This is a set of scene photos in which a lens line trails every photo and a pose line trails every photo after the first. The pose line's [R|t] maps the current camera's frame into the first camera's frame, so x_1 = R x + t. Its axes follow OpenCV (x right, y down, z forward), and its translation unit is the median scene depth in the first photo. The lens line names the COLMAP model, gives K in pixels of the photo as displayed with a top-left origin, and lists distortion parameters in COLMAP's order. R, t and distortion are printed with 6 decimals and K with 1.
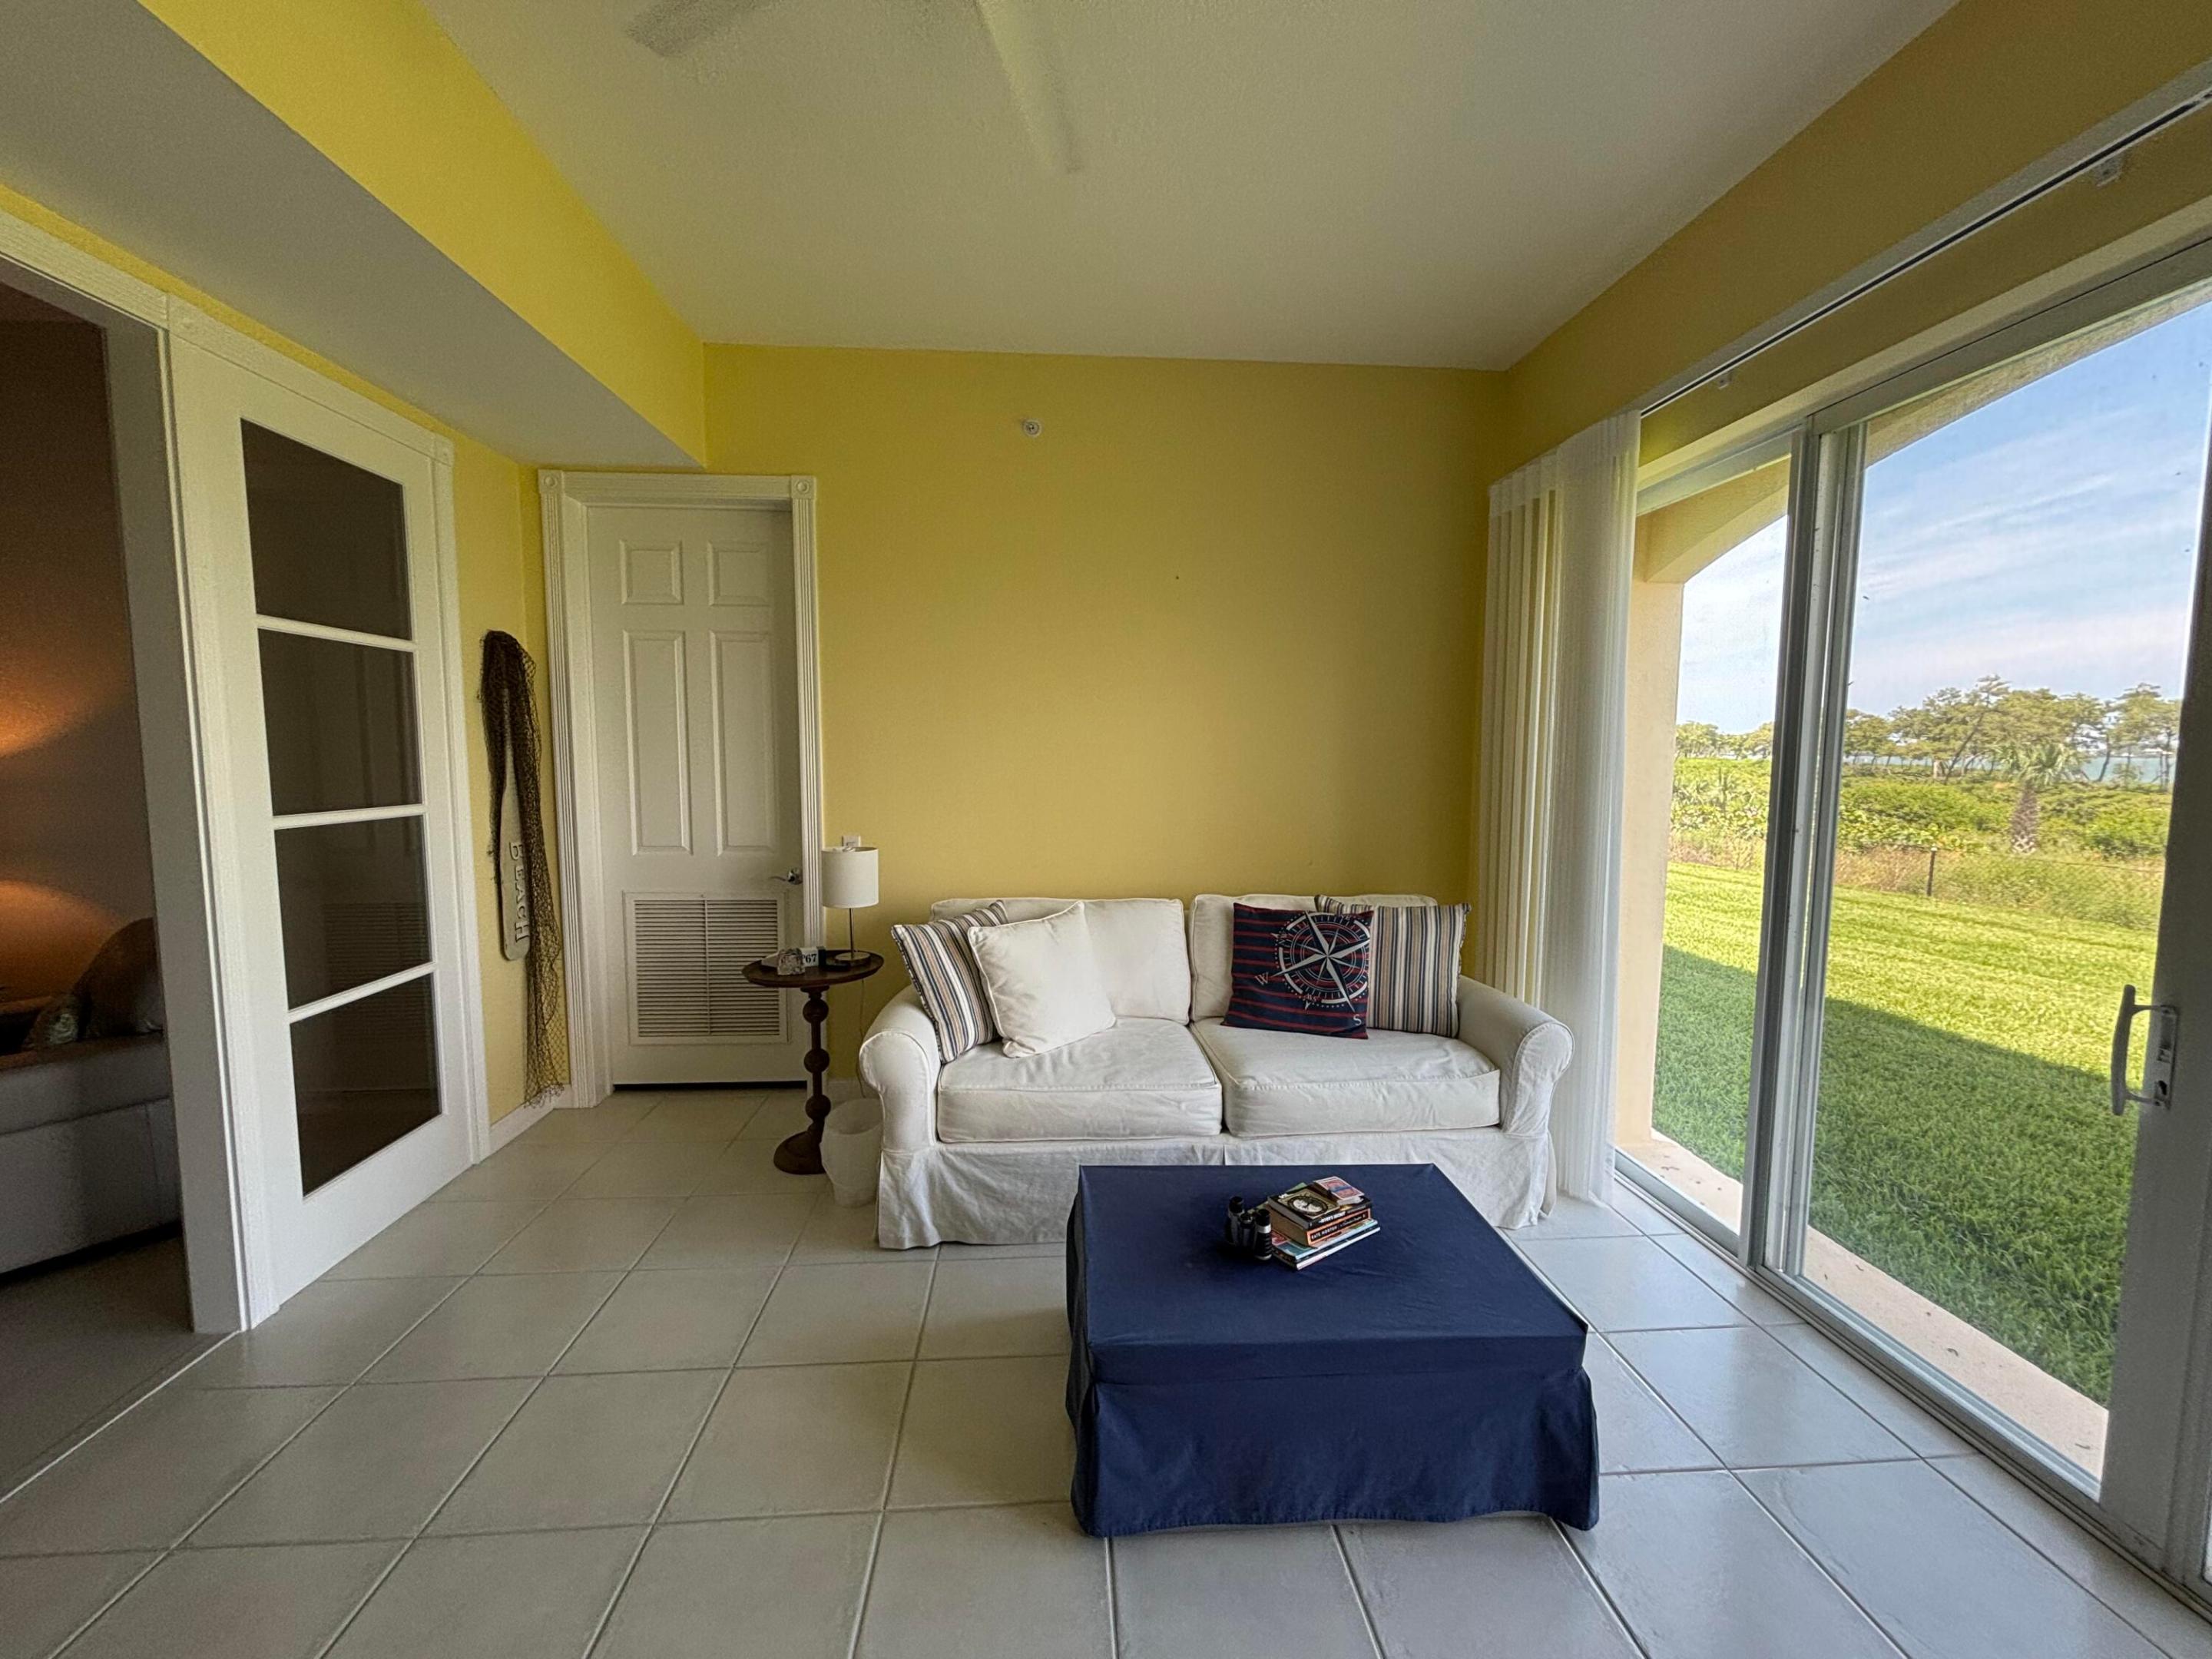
lens RADIAL K [[896.4, 0, 1112.6], [0, 896.4, 835.7], [0, 0, 1]] dist [0.004958, -0.001192]
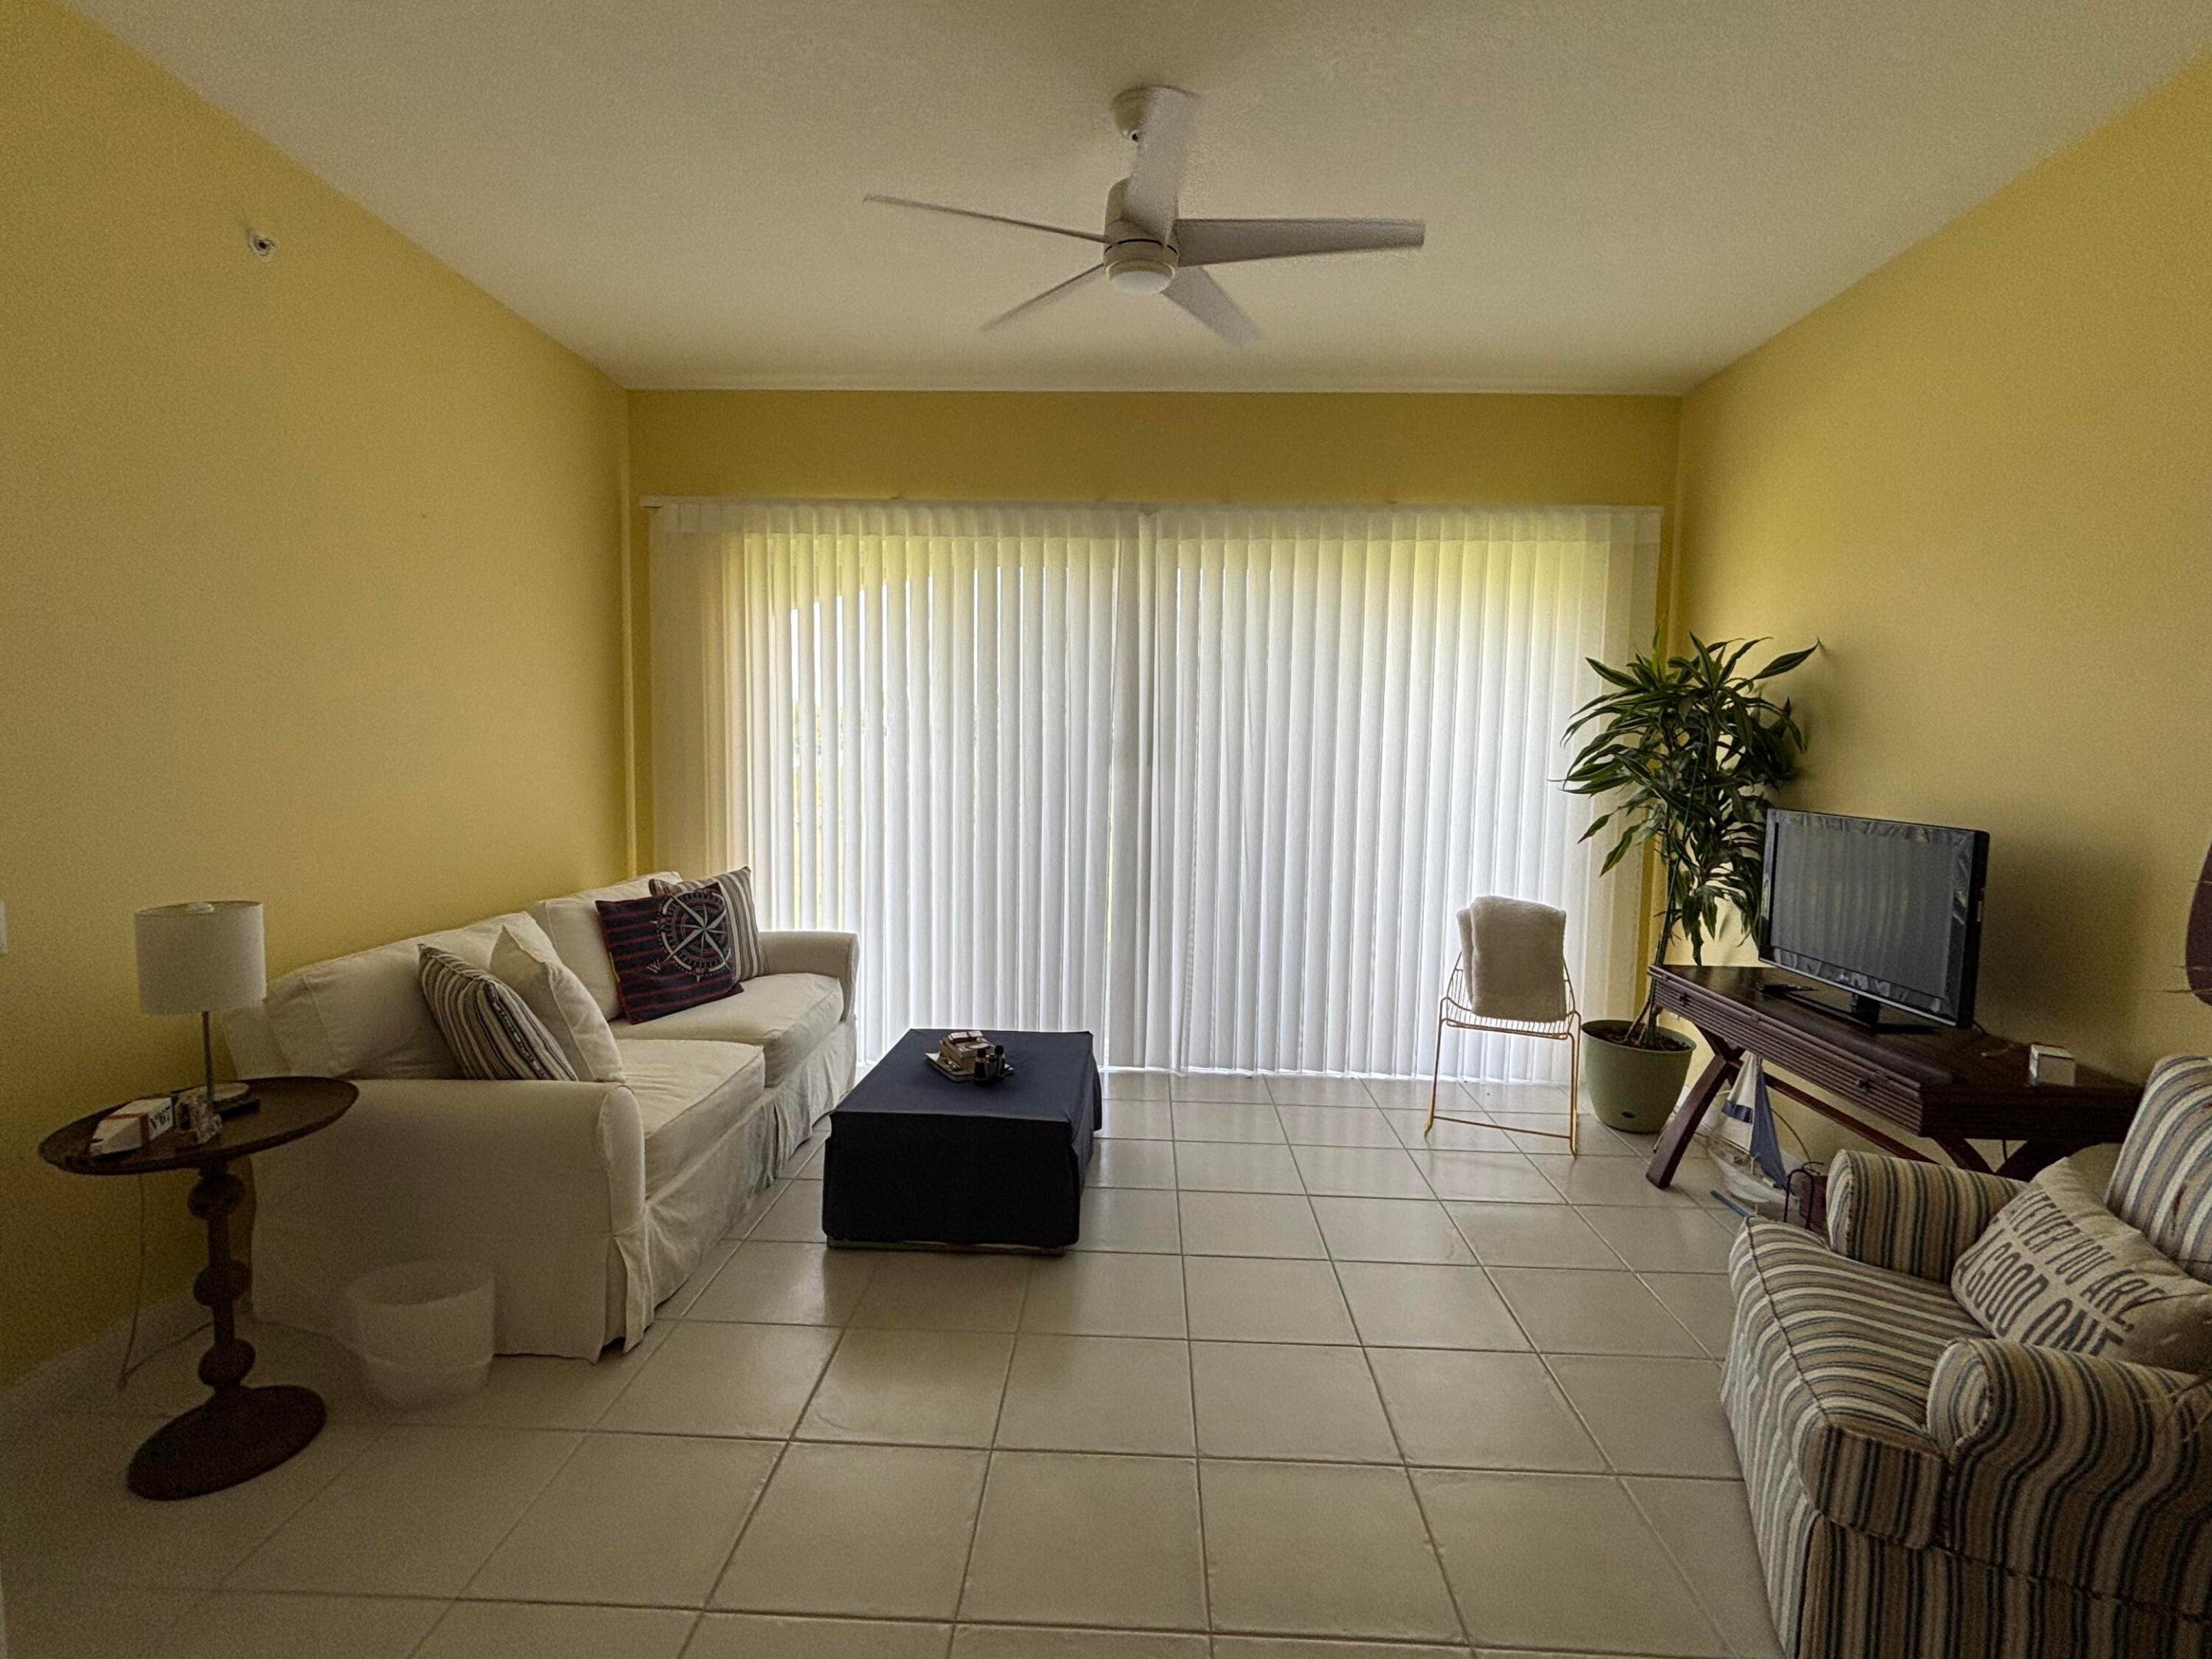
lens RADIAL K [[1017.8, 0, 1099.1], [0, 1017.8, 829.8], [0, 0, 1]] dist [0.005443, -0.000113]
pose [[0.116345, -0.090547, 0.989073, -0.910003], [0.080144, 0.993444, 0.081520, -0.047042], [-0.989970, 0.069784, 0.122839, 0.366228]]
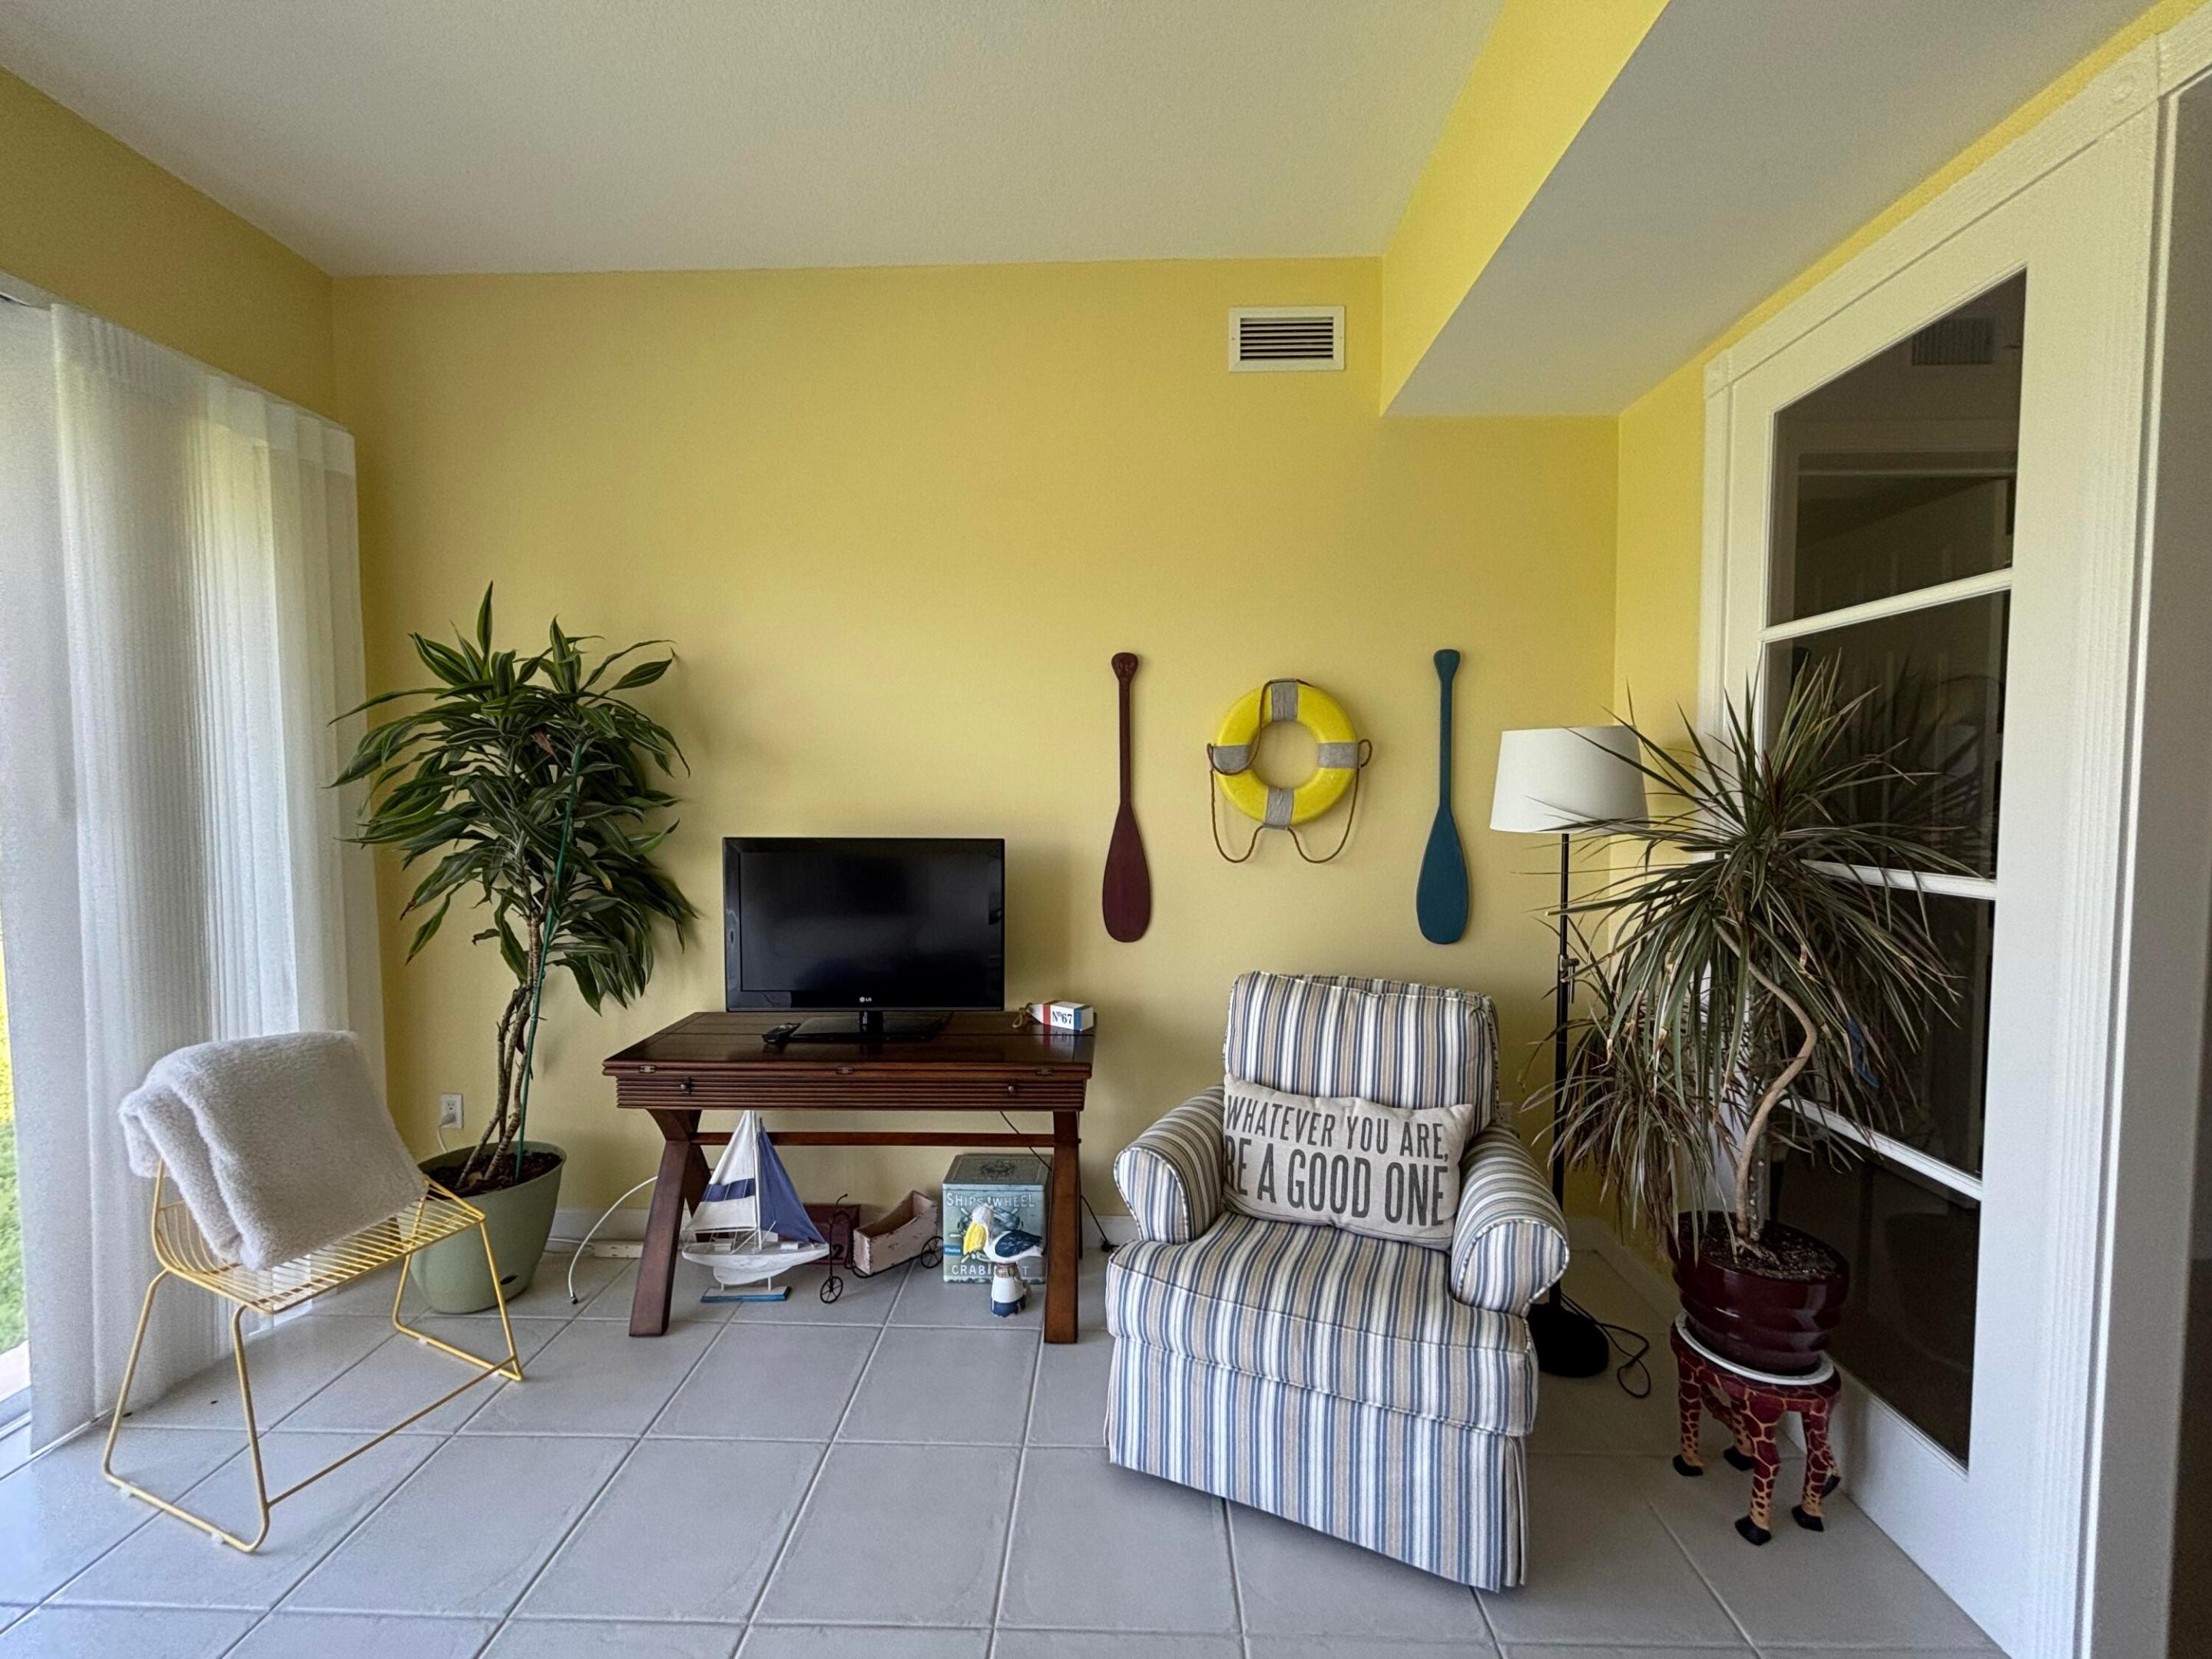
lens RADIAL K [[896.4, 0, 1106.4], [0, 896.4, 828.8], [0, 0, 1]] dist [0.004958, -0.001192]
pose [[-0.994180, -0.011581, 0.107108, -0.232692], [0.004773, 0.988495, 0.151180, -0.056822], [-0.107627, 0.150811, -0.982686, 0.563809]]
